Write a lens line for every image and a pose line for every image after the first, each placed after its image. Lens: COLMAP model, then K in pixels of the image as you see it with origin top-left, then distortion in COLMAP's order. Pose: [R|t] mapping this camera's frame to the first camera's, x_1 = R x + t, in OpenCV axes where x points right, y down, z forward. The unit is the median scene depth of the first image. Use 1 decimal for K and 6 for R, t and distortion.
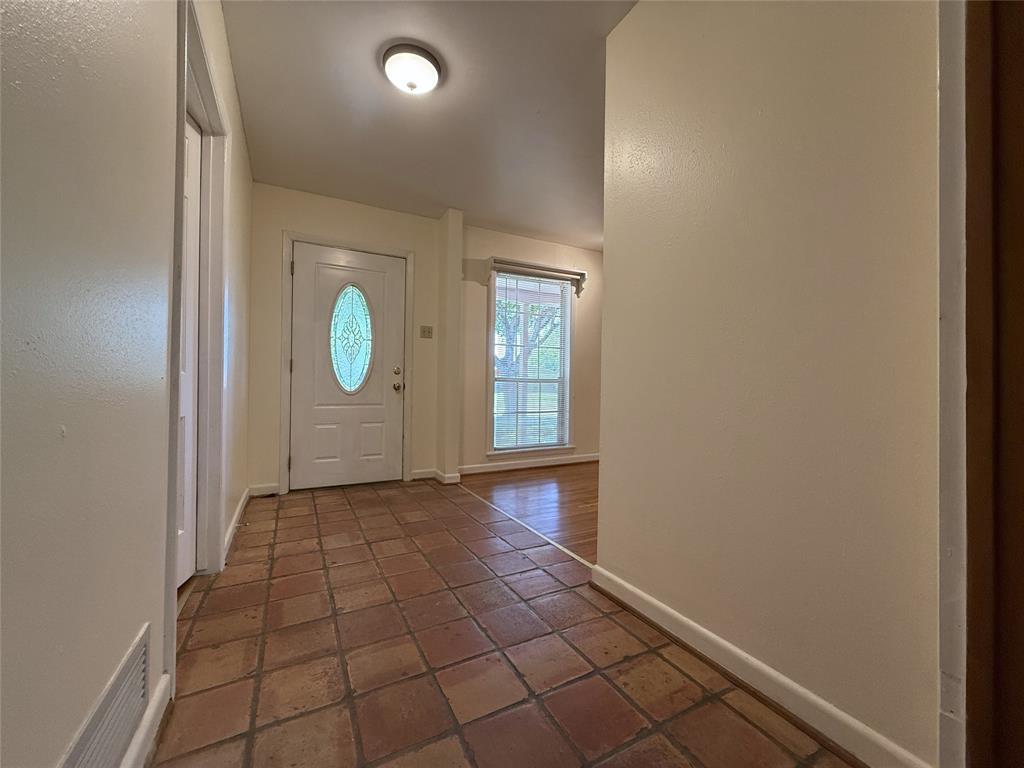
lens RADIAL K [[409.7, 0, 509.8], [0, 409.7, 382.4], [0, 0, 1]] dist [-0.000046, -0.000278]
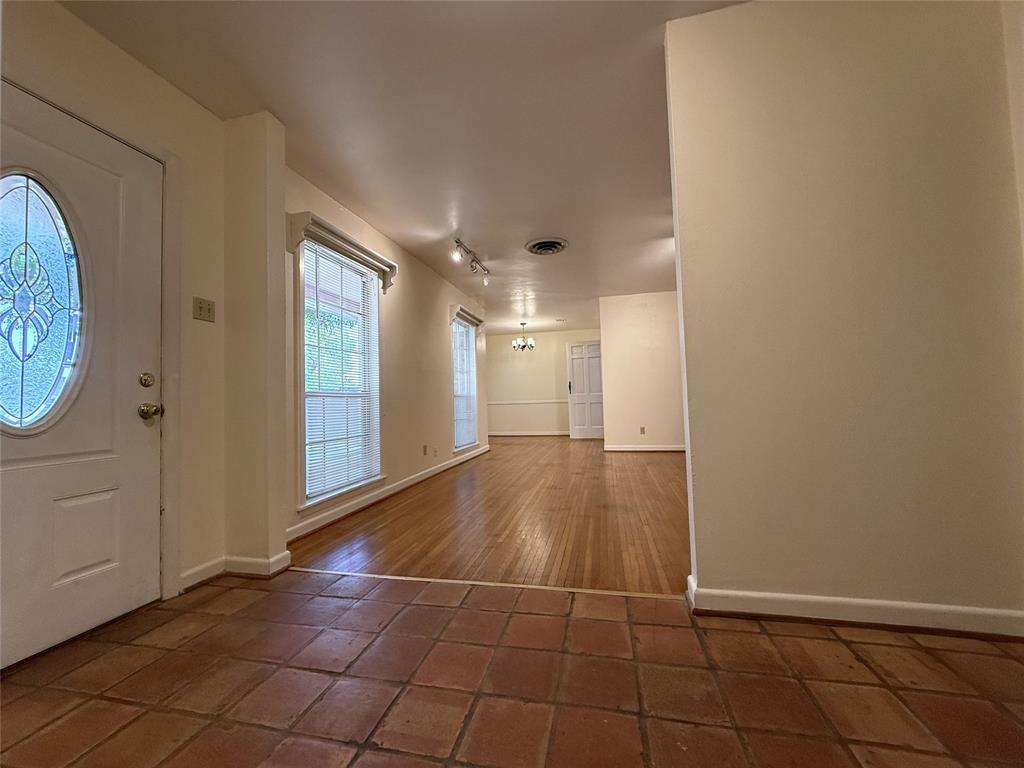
lens RADIAL K [[409.7, 0, 508.0], [0, 409.7, 381.9], [0, 0, 1]] dist [-0.000046, -0.000278]
pose [[0.661941, -0.001325, 0.749555, -0.354026], [0.037294, 0.998818, -0.031169, 0.006067], [-0.748628, 0.048586, 0.661208, 0.342096]]
